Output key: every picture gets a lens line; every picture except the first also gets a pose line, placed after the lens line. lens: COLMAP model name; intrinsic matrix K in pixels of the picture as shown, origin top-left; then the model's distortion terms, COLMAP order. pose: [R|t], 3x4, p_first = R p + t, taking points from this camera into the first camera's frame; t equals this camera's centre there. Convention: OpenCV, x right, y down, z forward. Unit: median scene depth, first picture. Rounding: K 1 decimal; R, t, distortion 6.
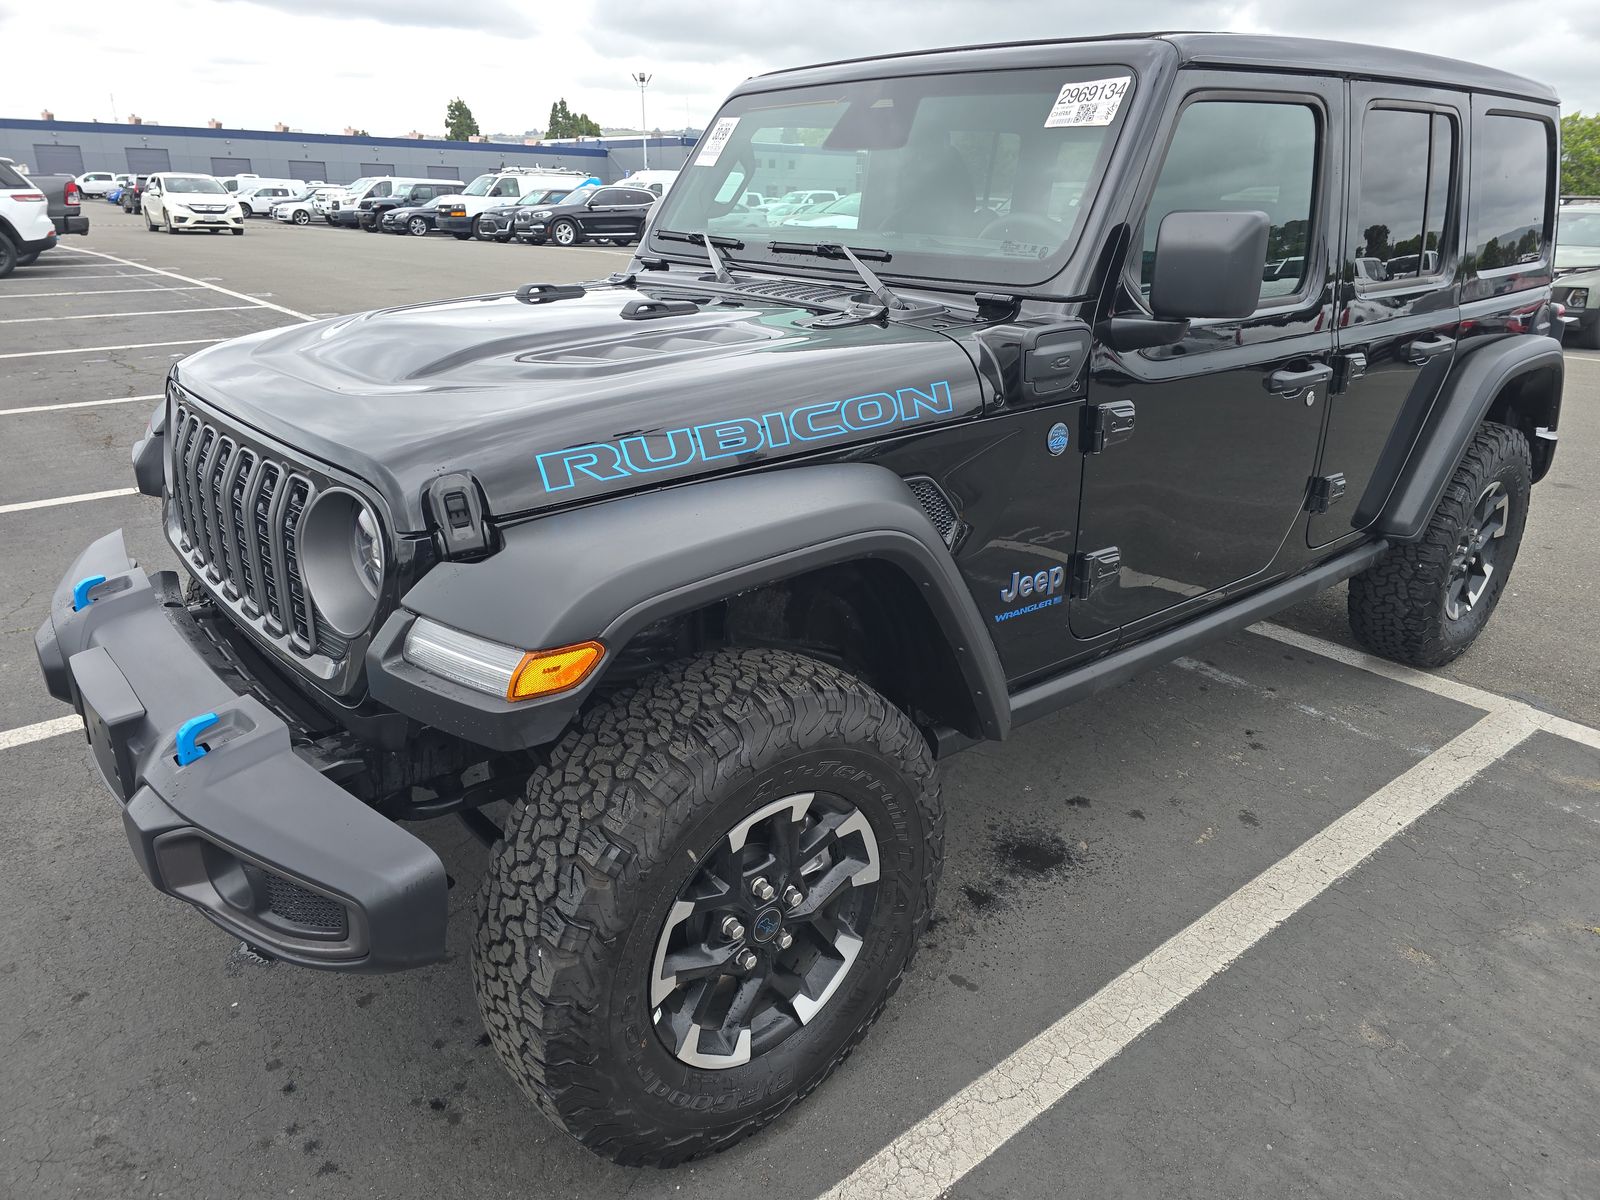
lens RADIAL K [[1092.8, 0, 803.6], [0, 1092.8, 597.8], [0, 0, 1]] dist [0.025979, -0.001080]
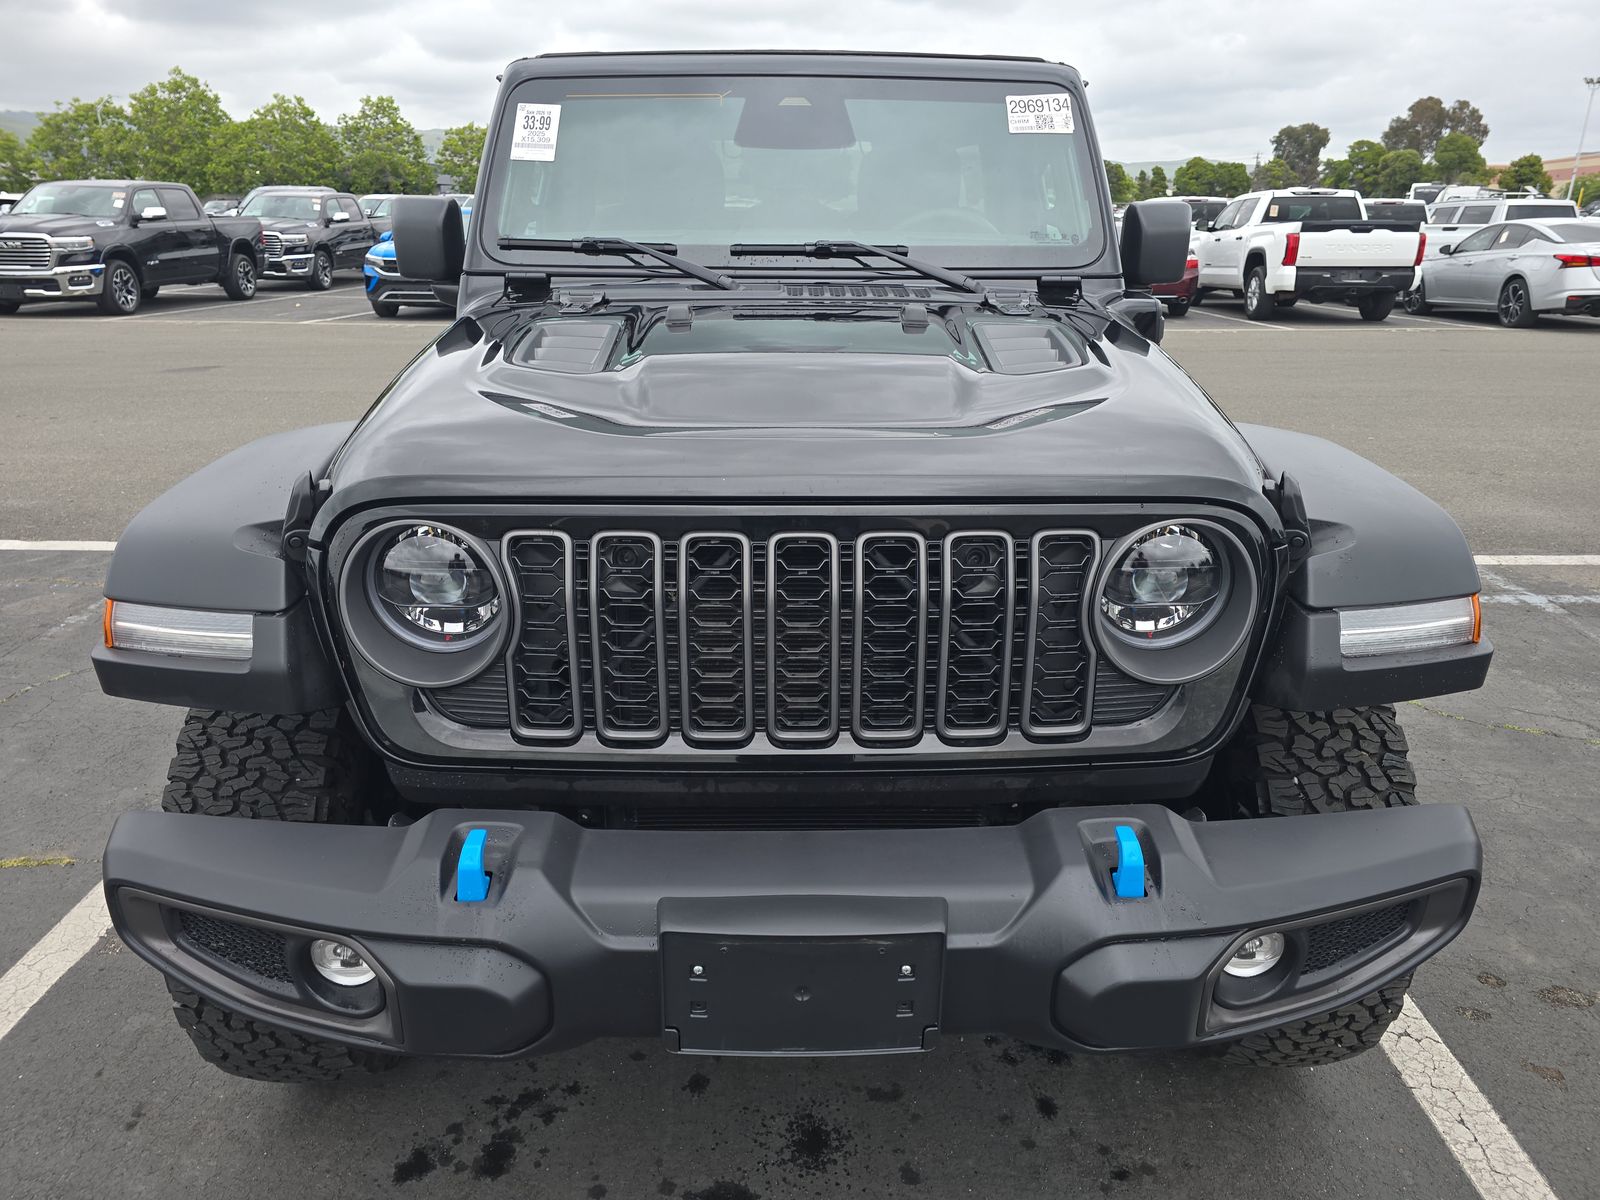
lens RADIAL K [[1092.8, 0, 803.6], [0, 1092.8, 597.8], [0, 0, 1]] dist [0.025979, -0.001080]
pose [[0.633688, -0.275660, 0.722808, -0.901961], [0.274107, 0.953746, 0.123423, -0.166022], [-0.723398, 0.119915, 0.679937, 0.436354]]
